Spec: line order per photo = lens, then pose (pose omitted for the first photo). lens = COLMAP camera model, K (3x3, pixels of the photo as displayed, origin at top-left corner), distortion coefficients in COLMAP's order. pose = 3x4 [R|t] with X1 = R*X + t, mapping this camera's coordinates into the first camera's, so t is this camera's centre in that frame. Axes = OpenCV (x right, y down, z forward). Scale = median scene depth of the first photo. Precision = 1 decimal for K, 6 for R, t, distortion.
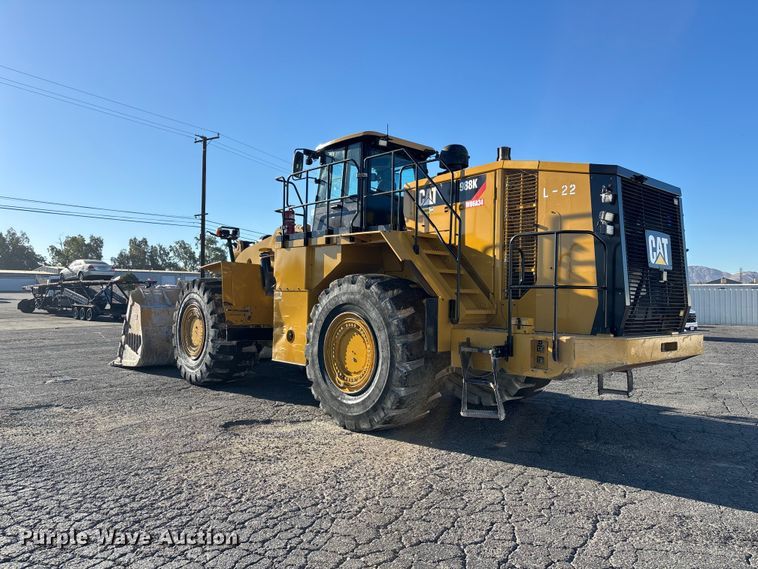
lens RADIAL K [[564.9, 0, 379.0], [0, 564.9, 284.5], [0, 0, 1]] dist [0.002229, 0.001773]
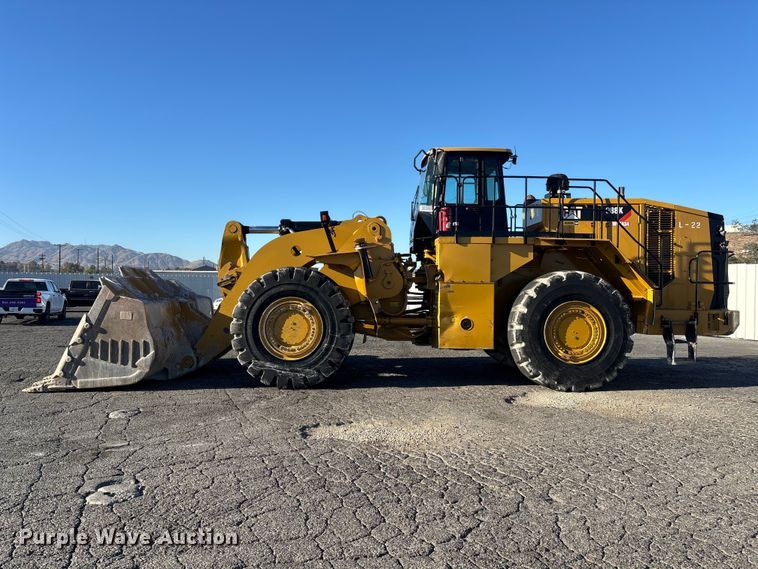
lens RADIAL K [[564.9, 0, 379.0], [0, 564.9, 284.5], [0, 0, 1]] dist [0.002229, 0.001773]
pose [[0.666903, -0.009211, 0.745088, -1.285852], [-0.018470, 0.999412, 0.028887, -0.017326], [-0.744916, -0.033026, 0.666341, 0.471818]]
